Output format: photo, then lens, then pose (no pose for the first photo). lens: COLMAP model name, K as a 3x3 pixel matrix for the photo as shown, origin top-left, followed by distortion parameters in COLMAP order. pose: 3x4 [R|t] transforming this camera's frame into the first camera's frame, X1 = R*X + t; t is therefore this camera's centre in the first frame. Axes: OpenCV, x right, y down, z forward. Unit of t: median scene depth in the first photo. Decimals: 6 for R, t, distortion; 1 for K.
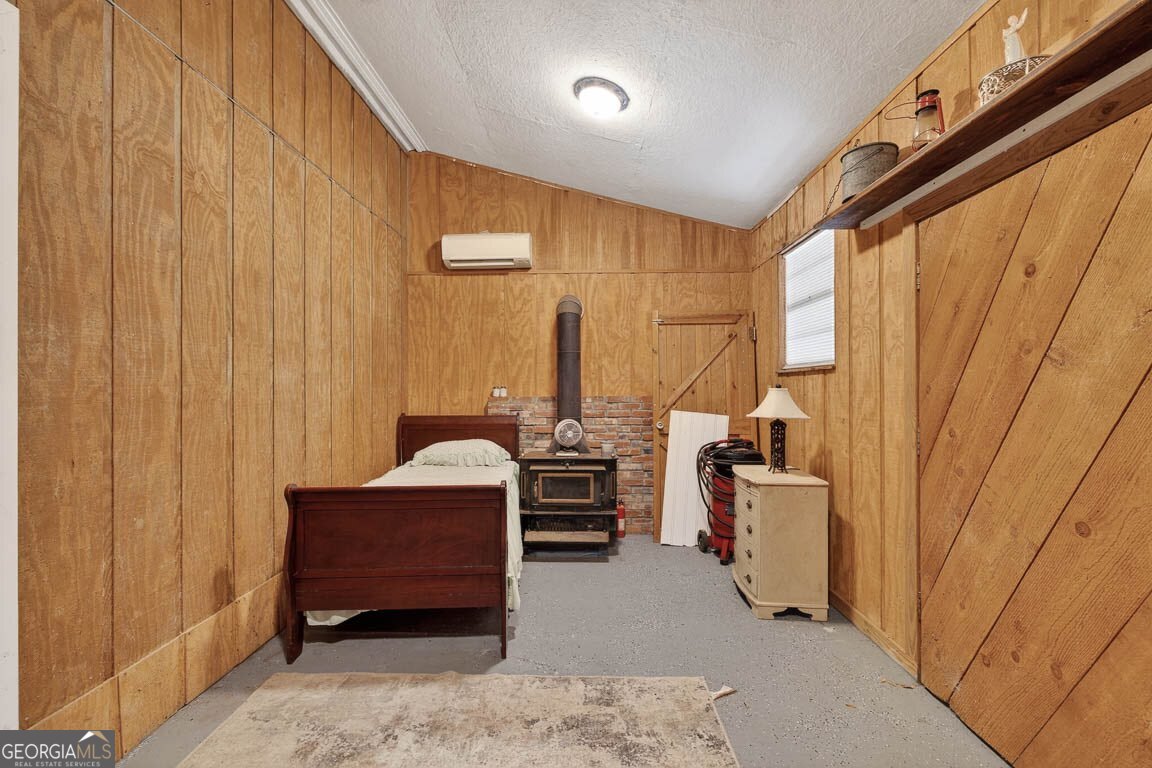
lens RADIAL K [[495.1, 0, 575.8], [0, 495.1, 387.1], [0, 0, 1]] dist [-0.002760, 0.000766]
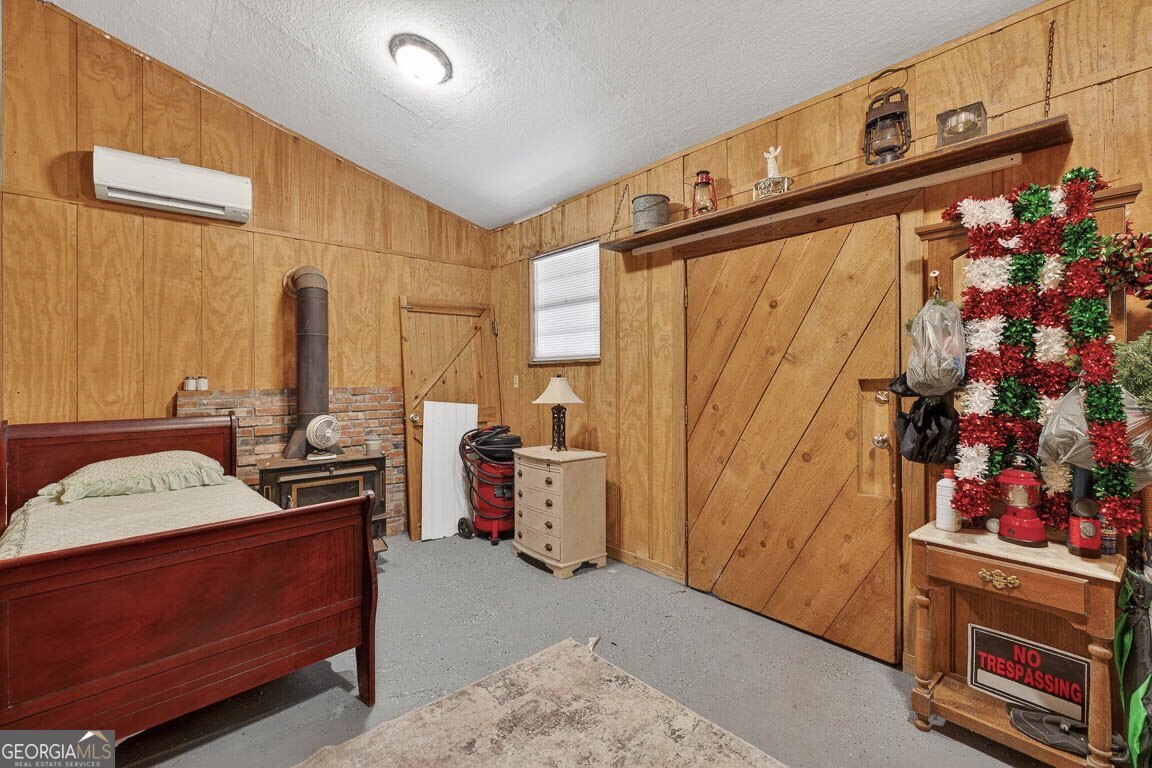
lens RADIAL K [[495.1, 0, 575.4], [0, 495.1, 376.9], [0, 0, 1]] dist [-0.002760, 0.000766]
pose [[0.735097, -0.000458, 0.677962, -0.291995], [0.001546, 0.999998, -0.001001, 0.001523], [-0.677961, 0.001784, 0.735096, 0.104869]]
